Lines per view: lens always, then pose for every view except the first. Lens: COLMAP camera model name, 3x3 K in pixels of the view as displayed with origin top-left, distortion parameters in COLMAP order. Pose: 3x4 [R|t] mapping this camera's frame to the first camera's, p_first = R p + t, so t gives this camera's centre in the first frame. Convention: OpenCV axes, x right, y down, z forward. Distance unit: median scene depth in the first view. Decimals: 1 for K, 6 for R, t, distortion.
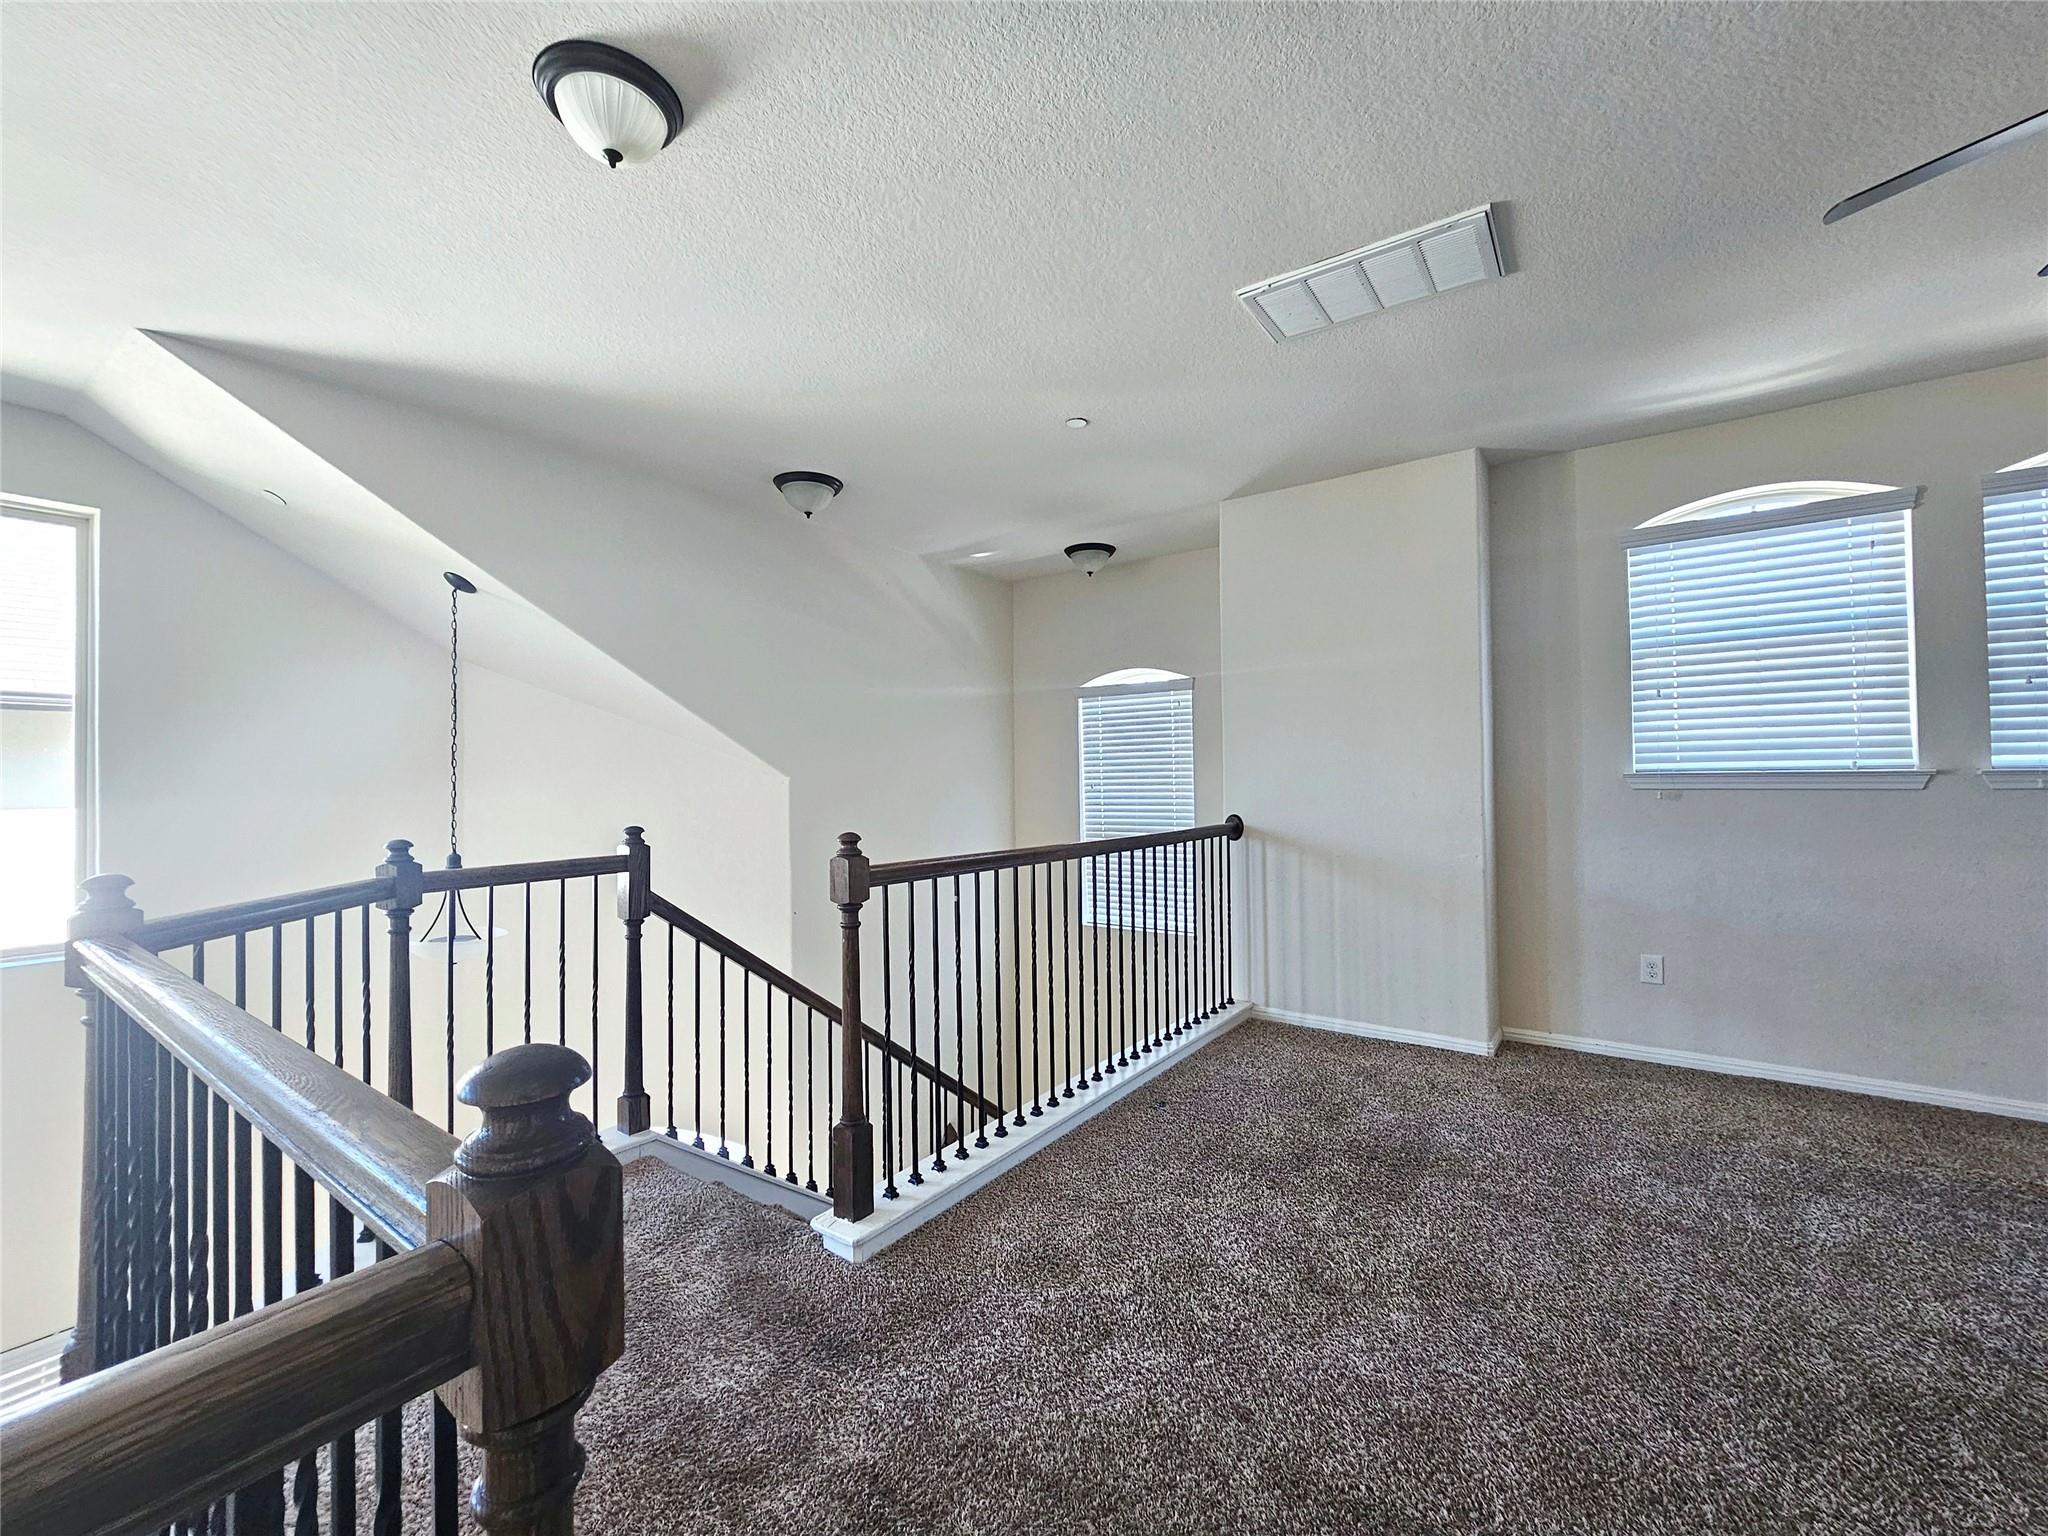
lens RADIAL K [[844.3, 0, 1030.8], [0, 844.3, 770.6], [0, 0, 1]] dist [-0.003207, 0.000456]
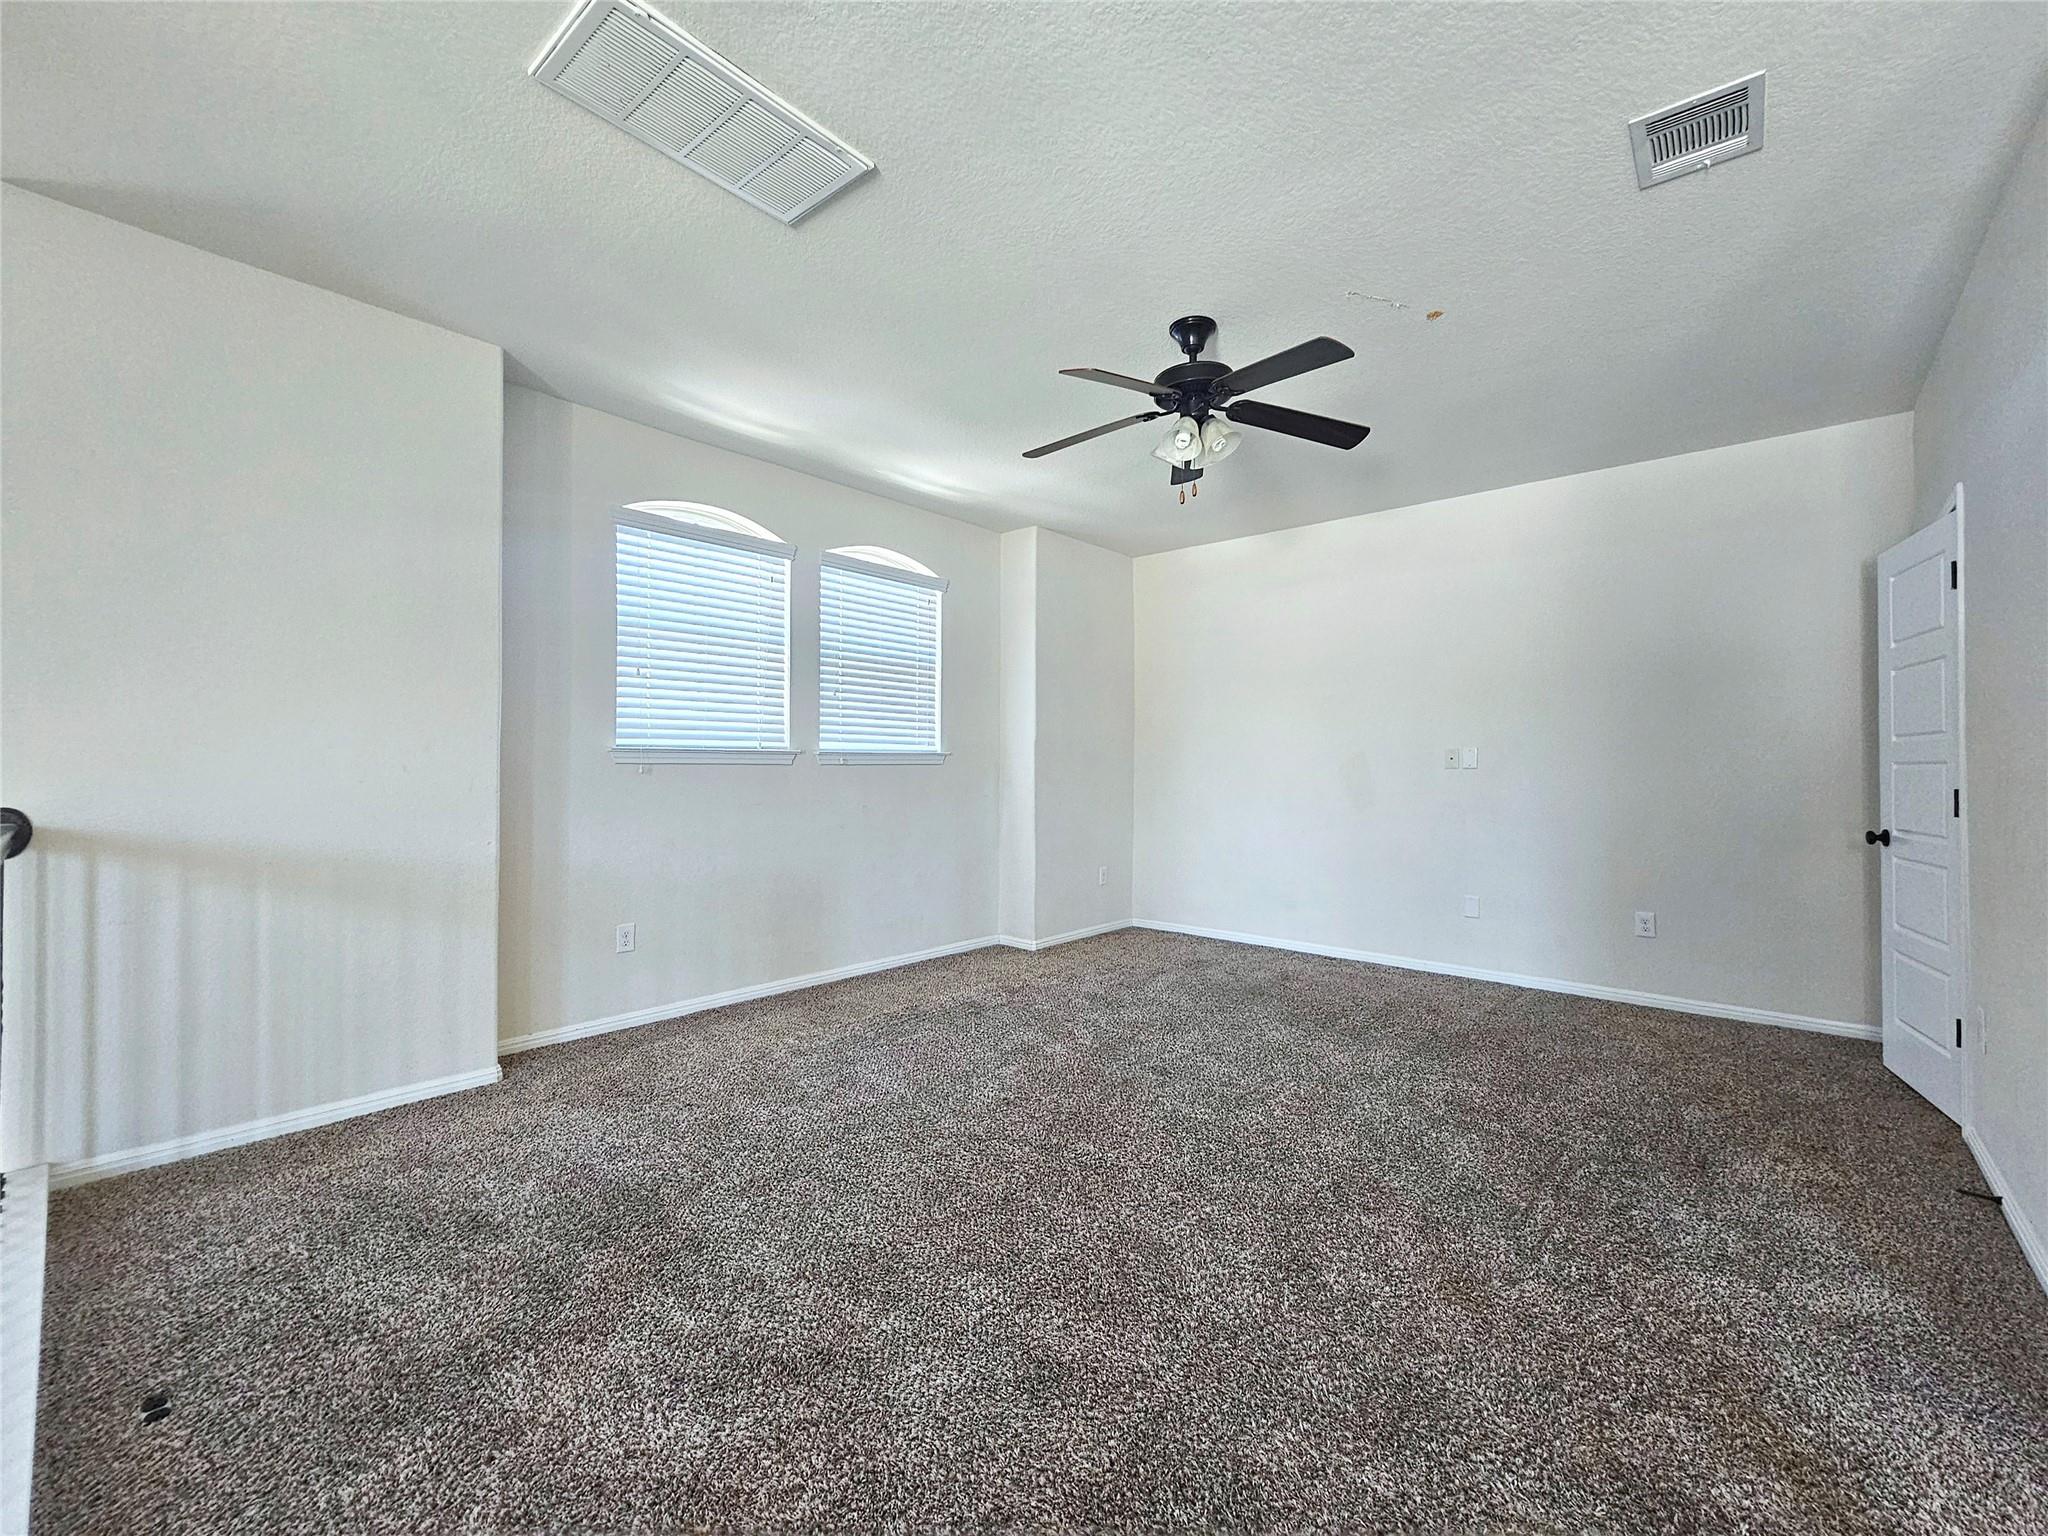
lens RADIAL K [[844.3, 0, 1029.4], [0, 844.3, 767.9], [0, 0, 1]] dist [-0.003207, 0.000456]
pose [[0.094003, 0.008727, 0.995534, -0.250289], [-0.014204, 0.999872, -0.007424, 0.028167], [-0.995471, -0.013443, 0.094115, 0.418273]]
